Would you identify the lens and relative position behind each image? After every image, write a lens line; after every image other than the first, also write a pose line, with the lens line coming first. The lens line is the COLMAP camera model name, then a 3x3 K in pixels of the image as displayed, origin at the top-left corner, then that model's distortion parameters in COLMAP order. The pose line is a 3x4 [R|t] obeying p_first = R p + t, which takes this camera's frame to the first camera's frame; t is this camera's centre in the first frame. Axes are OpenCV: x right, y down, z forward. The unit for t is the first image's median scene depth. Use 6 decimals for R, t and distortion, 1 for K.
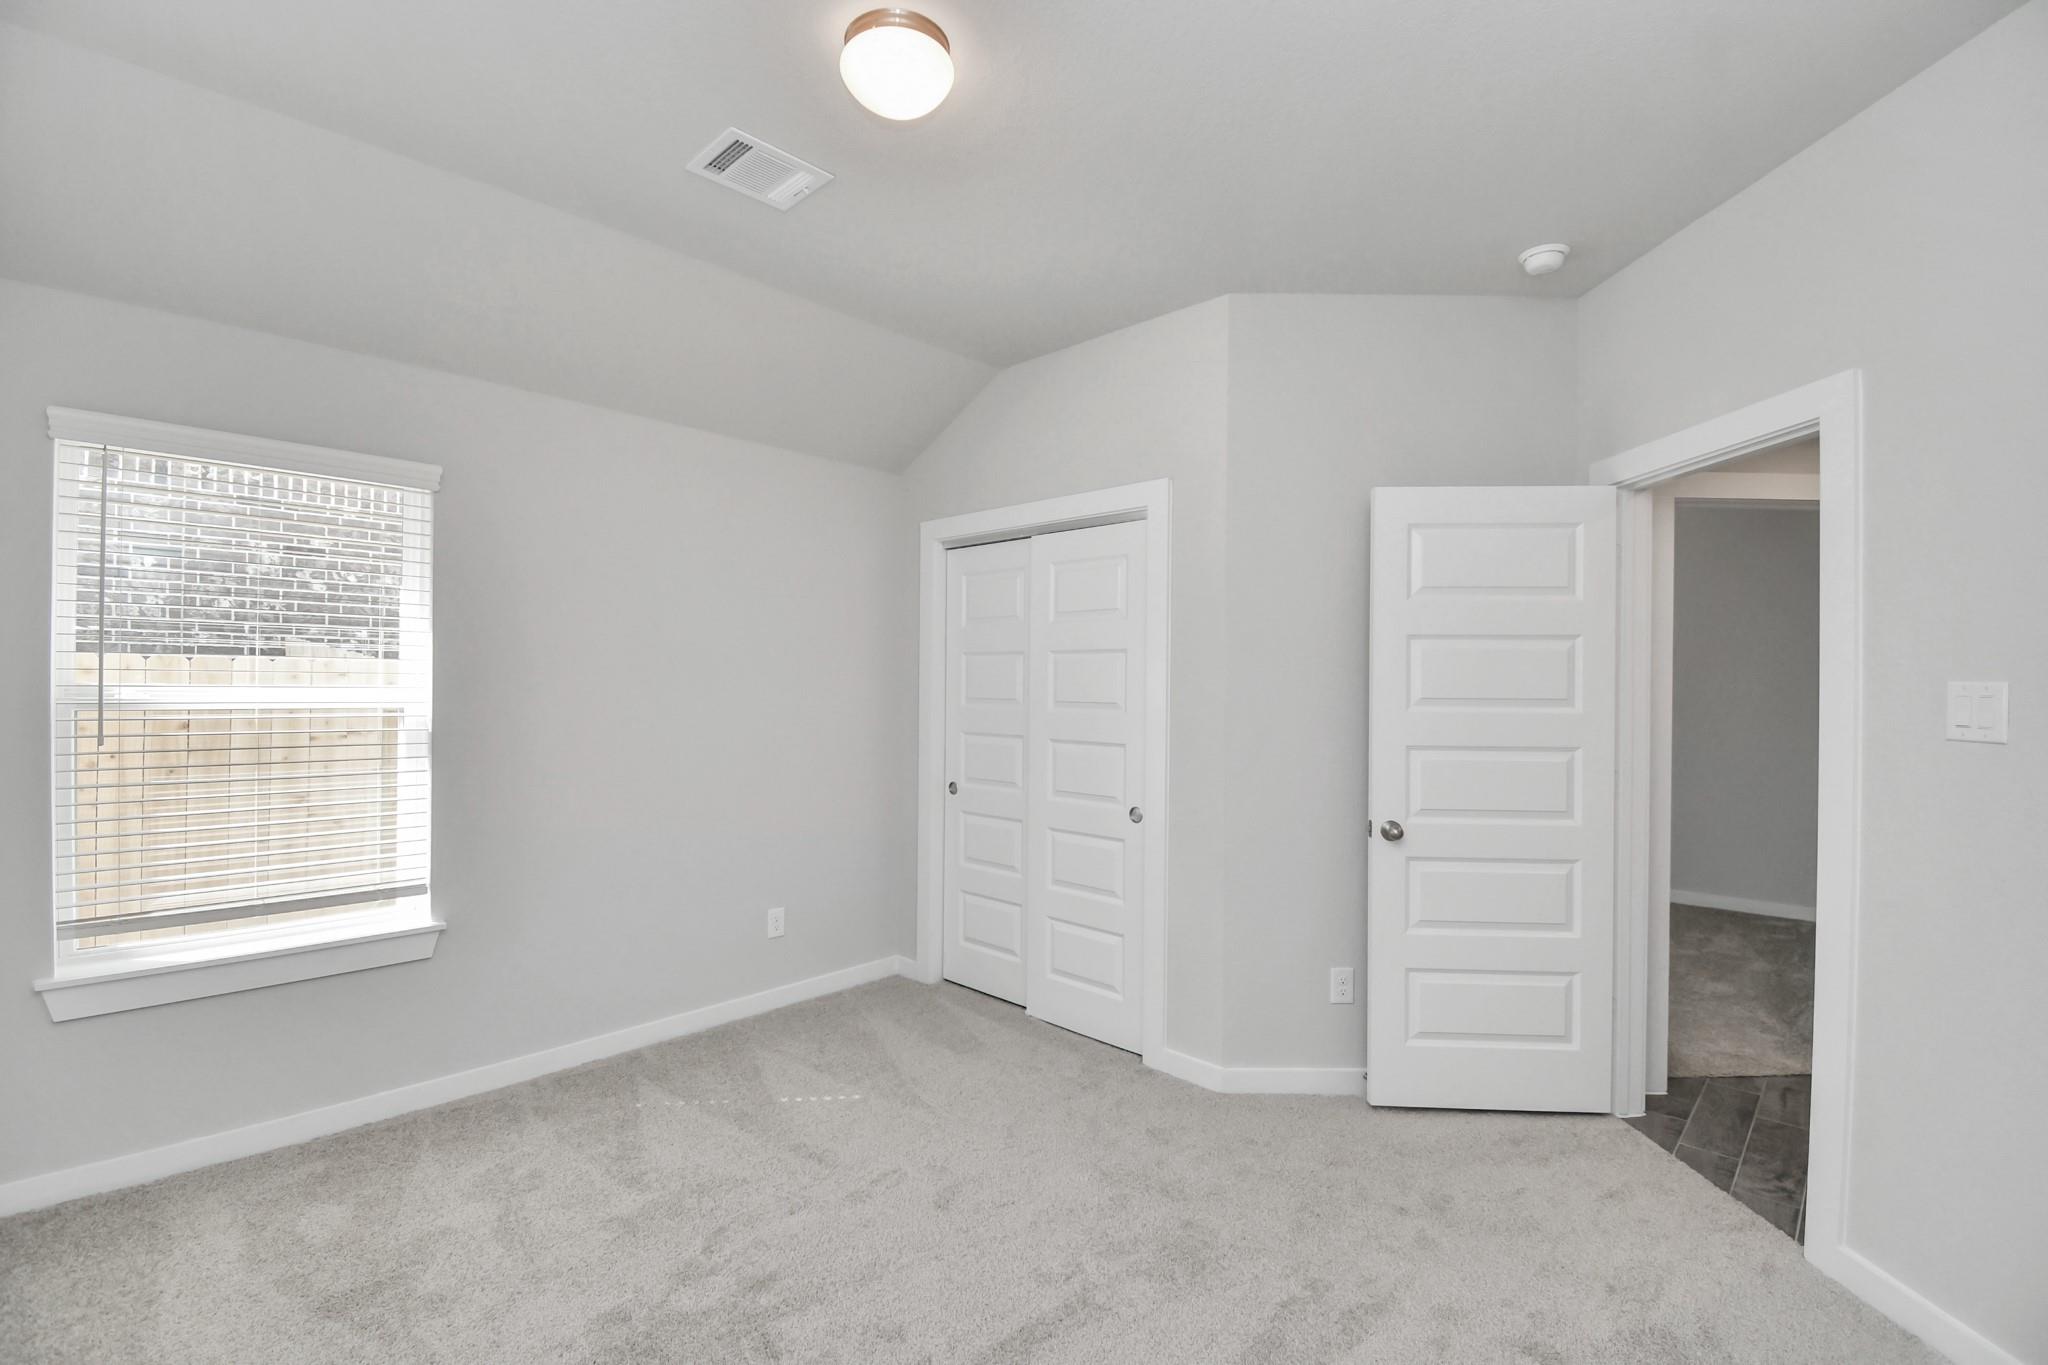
lens RADIAL K [[902.9, 0, 1025.0], [0, 902.9, 693.0], [0, 0, 1]] dist [-0.001913, -0.006267]
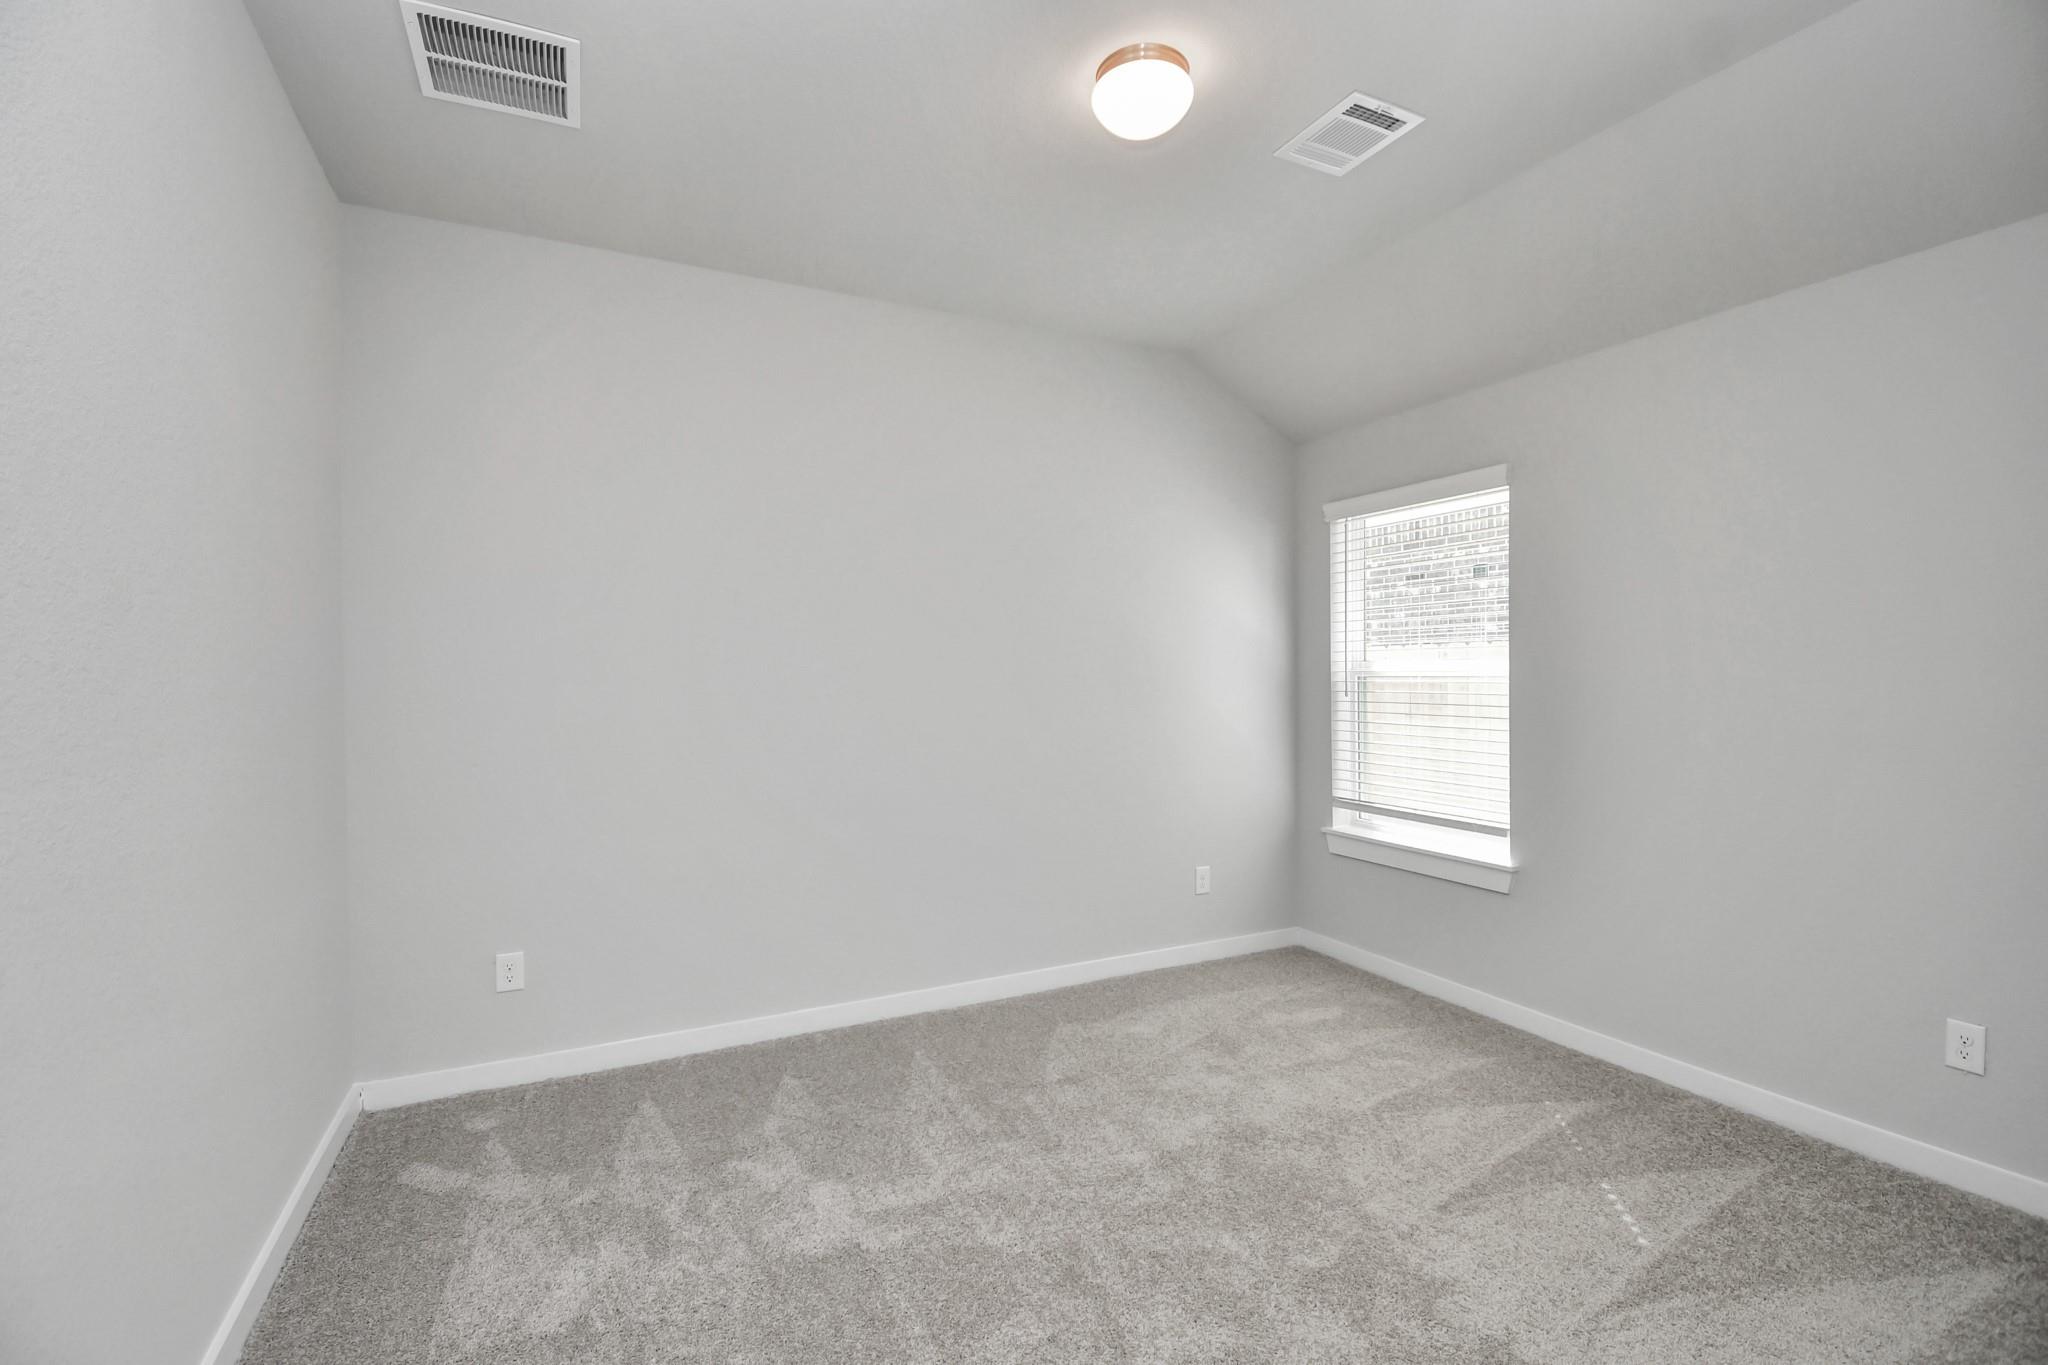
lens RADIAL K [[902.9, 0, 1020.8], [0, 902.9, 679.1], [0, 0, 1]] dist [-0.001913, -0.006267]
pose [[-0.339793, -0.000974, -0.940500, 0.664478], [-0.003177, 0.999995, 0.000112, 0.024174], [0.940495, 0.003026, -0.339794, 0.851263]]
